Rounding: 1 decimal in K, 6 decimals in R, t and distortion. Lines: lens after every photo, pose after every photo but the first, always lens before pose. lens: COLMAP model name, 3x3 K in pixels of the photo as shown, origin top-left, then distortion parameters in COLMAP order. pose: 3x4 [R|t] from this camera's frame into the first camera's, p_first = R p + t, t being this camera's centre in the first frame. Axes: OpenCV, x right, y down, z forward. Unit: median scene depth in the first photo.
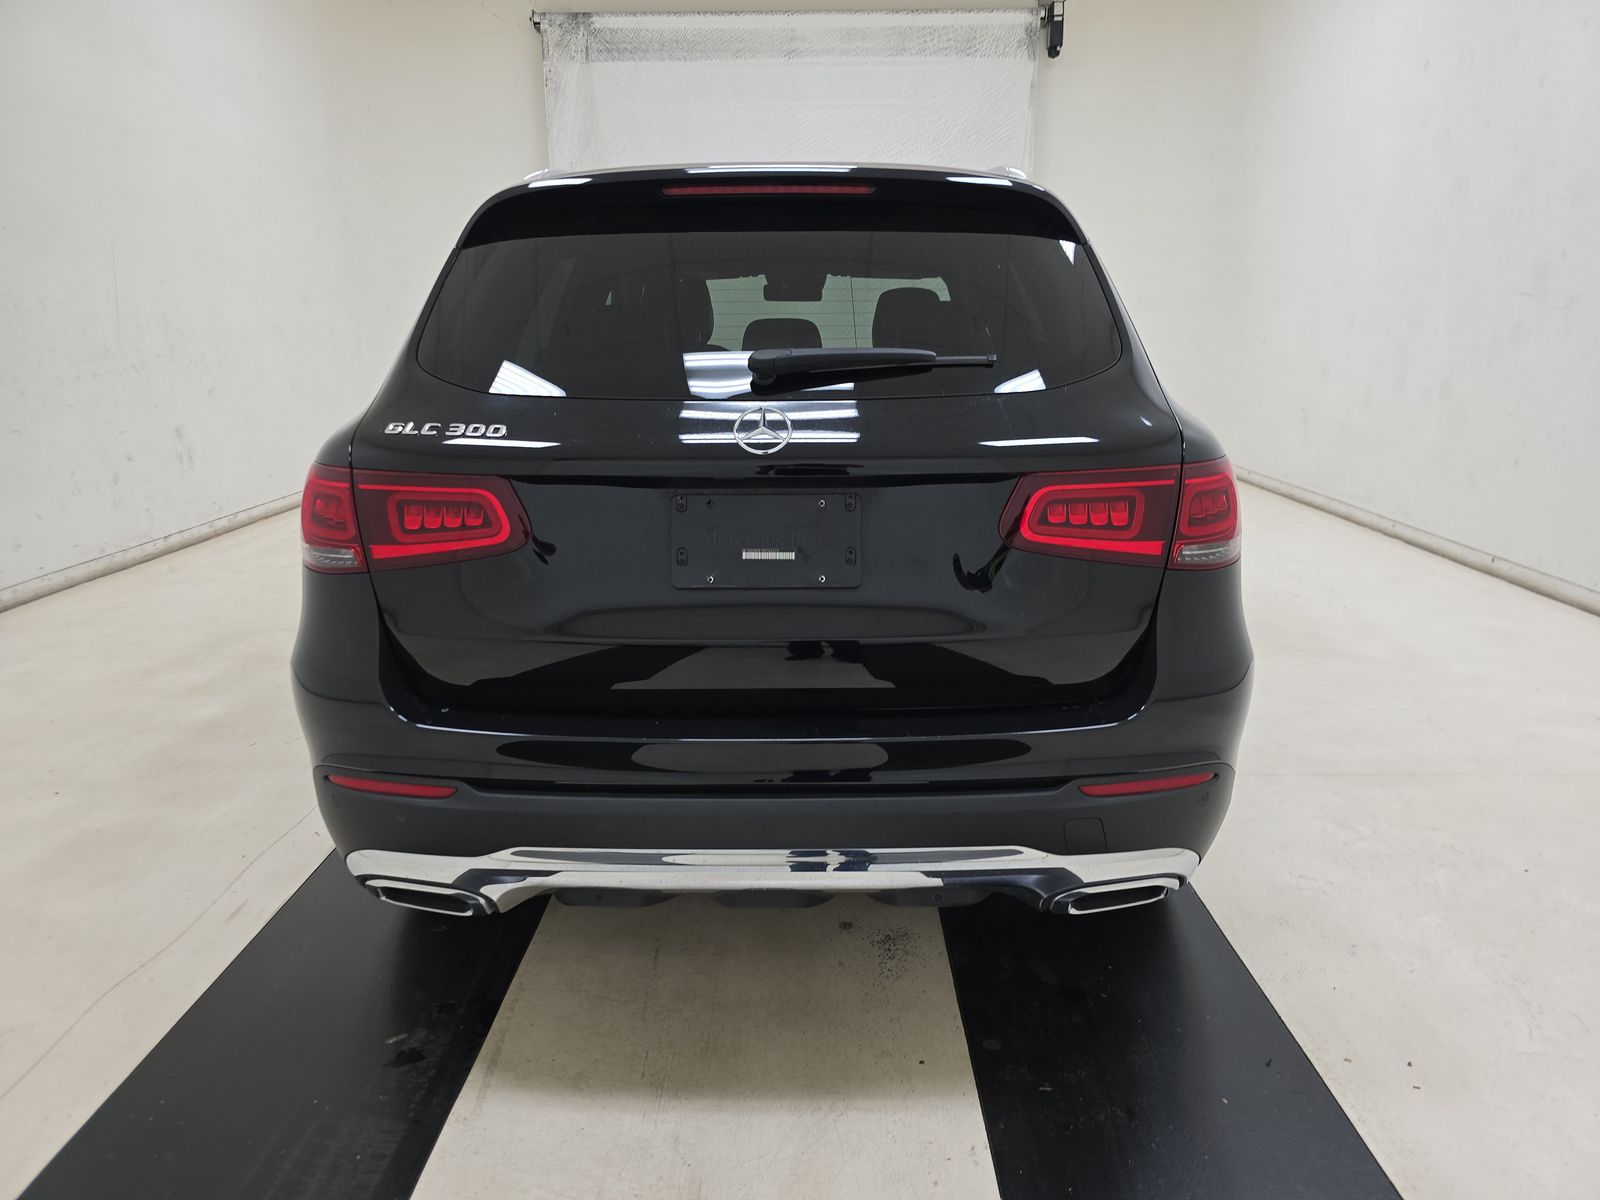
lens RADIAL K [[1063.3, 0, 807.5], [0, 1063.3, 602.9], [0, 0, 1]] dist [0.043988, -0.028825]
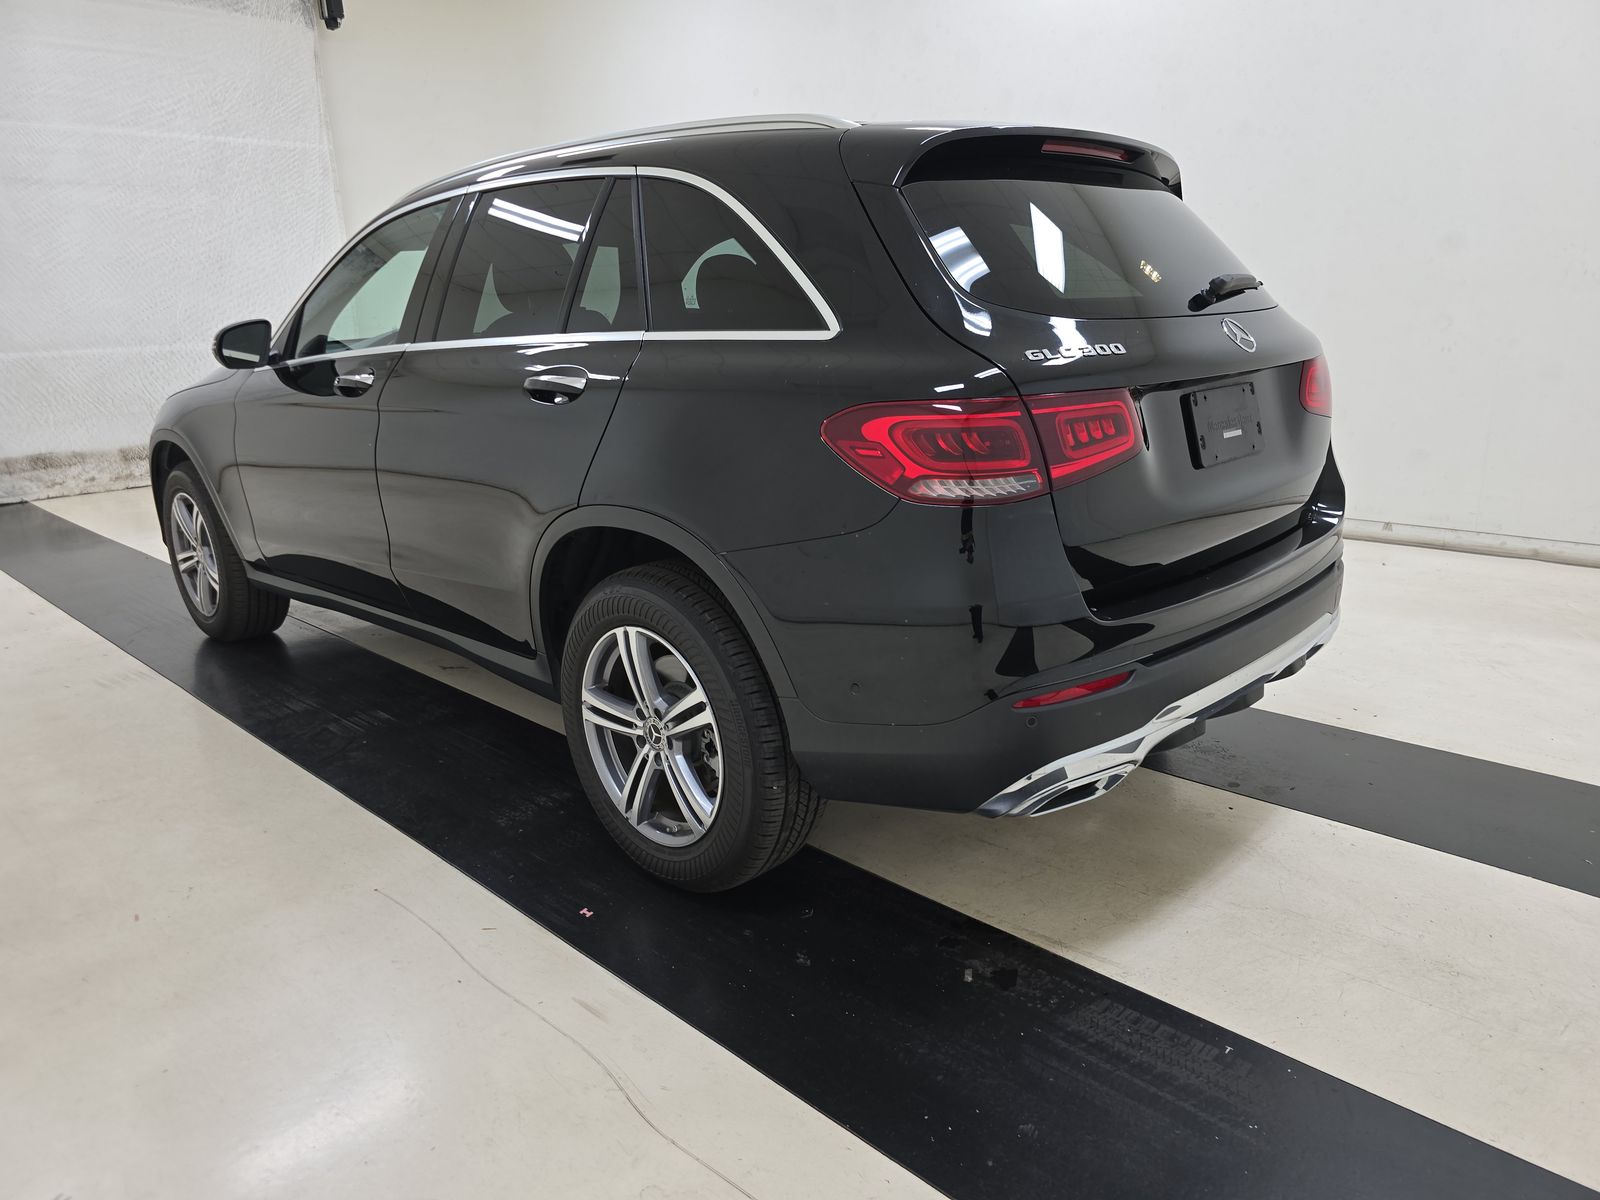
lens RADIAL K [[1063.3, 0, 807.9], [0, 1063.3, 597.6], [0, 0, 1]] dist [0.043988, -0.028825]
pose [[0.696648, -0.207599, 0.686720, -1.198075], [0.209841, 0.974319, 0.081667, -0.057959], [-0.686038, 0.087209, 0.722320, 0.377859]]
